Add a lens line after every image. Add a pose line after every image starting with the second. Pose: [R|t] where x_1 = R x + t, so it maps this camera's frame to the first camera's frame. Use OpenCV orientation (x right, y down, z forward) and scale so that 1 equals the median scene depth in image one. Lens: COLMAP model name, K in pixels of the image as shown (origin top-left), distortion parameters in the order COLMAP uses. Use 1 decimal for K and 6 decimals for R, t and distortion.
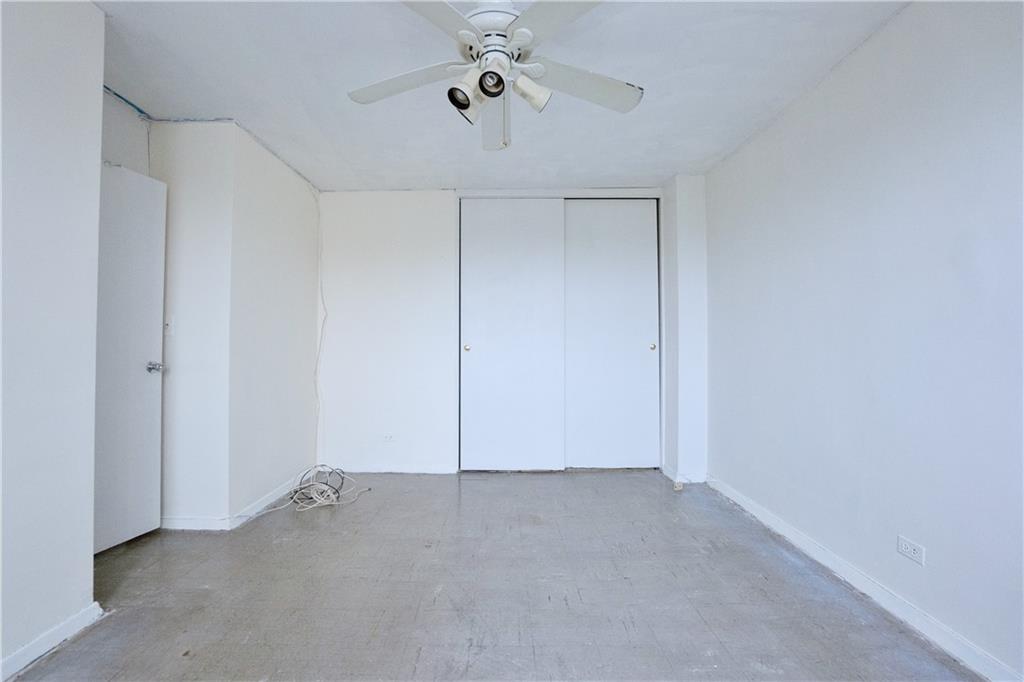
lens RADIAL K [[454.8, 0, 511.8], [0, 454.8, 336.0], [0, 0, 1]] dist [-0.065716, 0.025222]
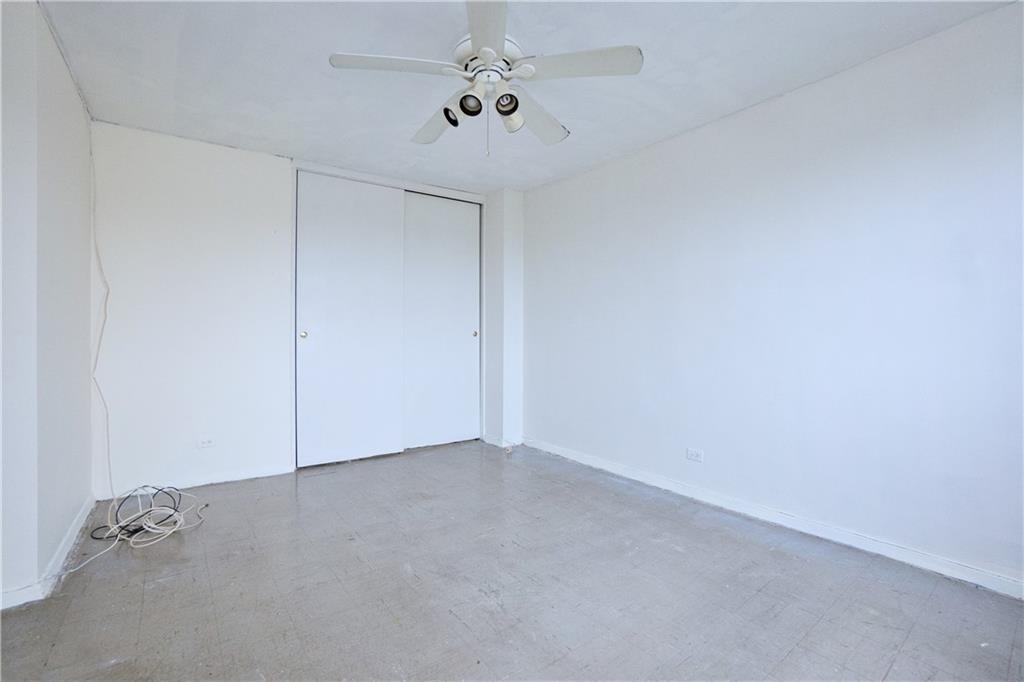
lens RADIAL K [[452.1, 0, 510.6], [0, 452.1, 336.6], [0, 0, 1]] dist [-0.066160, 0.024653]
pose [[0.807220, -0.002327, 0.590247, -0.344529], [-0.014999, 0.999588, 0.024454, 0.001857], [-0.590060, -0.028593, 0.806853, 0.026262]]
